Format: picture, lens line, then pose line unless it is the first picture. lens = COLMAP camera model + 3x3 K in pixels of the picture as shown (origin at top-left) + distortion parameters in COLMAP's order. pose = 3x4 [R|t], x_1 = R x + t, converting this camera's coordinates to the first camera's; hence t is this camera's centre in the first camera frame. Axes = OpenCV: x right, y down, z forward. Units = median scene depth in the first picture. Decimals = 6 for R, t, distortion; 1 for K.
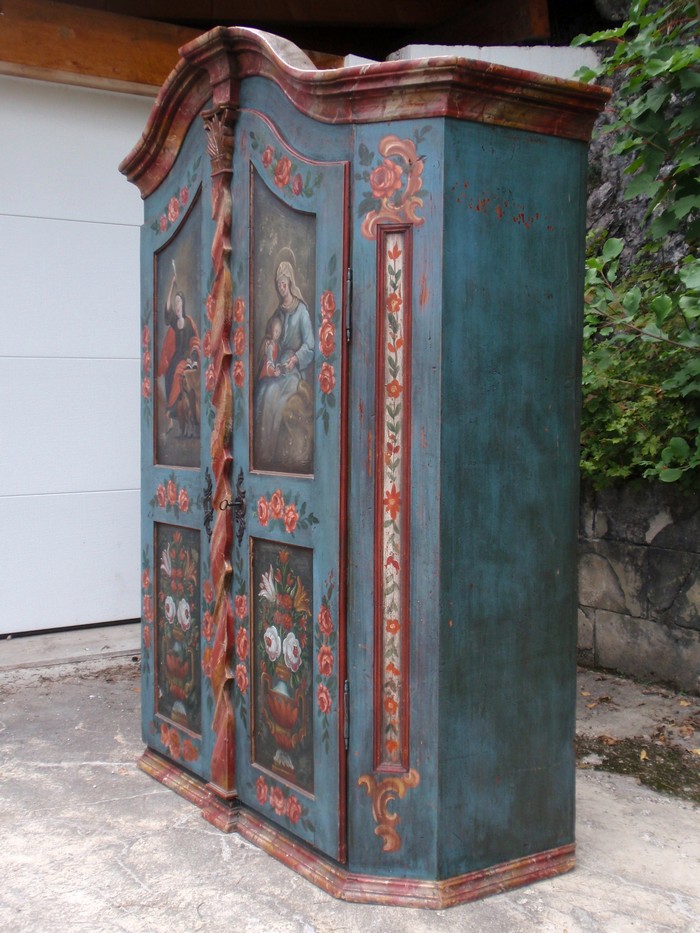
lens RADIAL K [[1138.5, 0, 349.9], [0, 1138.5, 516.2], [0, 0, 1]] dist [-0.031605, 0.011159]
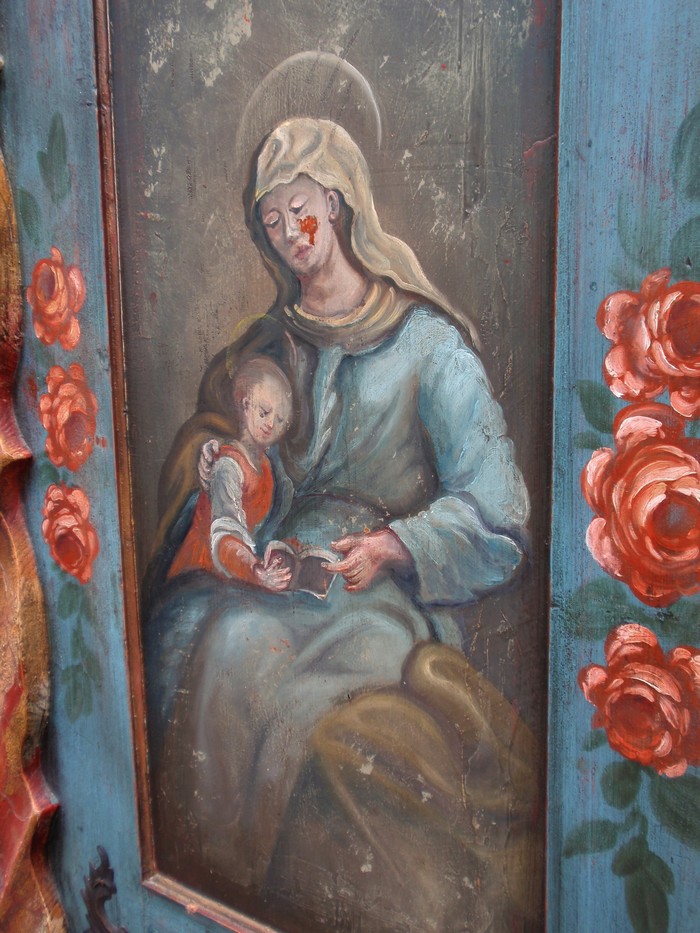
lens RADIAL K [[1016.2, 0, 338.4], [0, 1016.2, 463.8], [0, 0, 1]] dist [-0.008465, 0.043351]
pose [[0.942857, -0.081801, 0.323000, -0.115488], [0.050913, 0.993382, 0.102961, -0.165391], [-0.329284, -0.080632, 0.940782, 0.754276]]
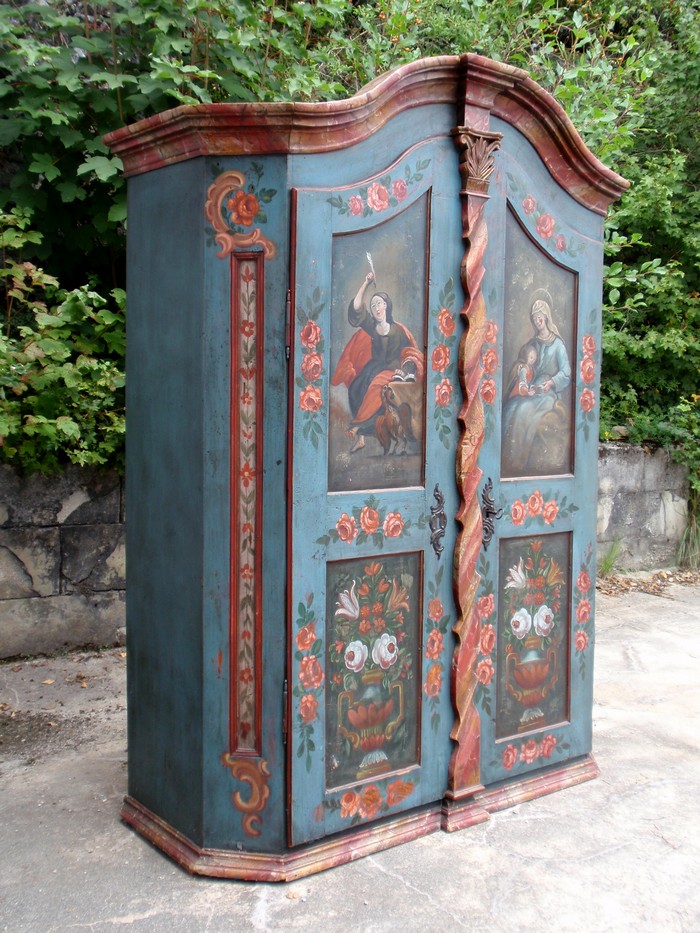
lens RADIAL K [[1016.2, 0, 338.4], [0, 1016.2, 463.8], [0, 0, 1]] dist [-0.008465, 0.043351]
pose [[-0.069451, -0.088665, 0.993637, -1.053902], [0.064686, 0.993546, 0.093178, -0.156917], [-0.995486, 0.070746, -0.063267, 1.216937]]
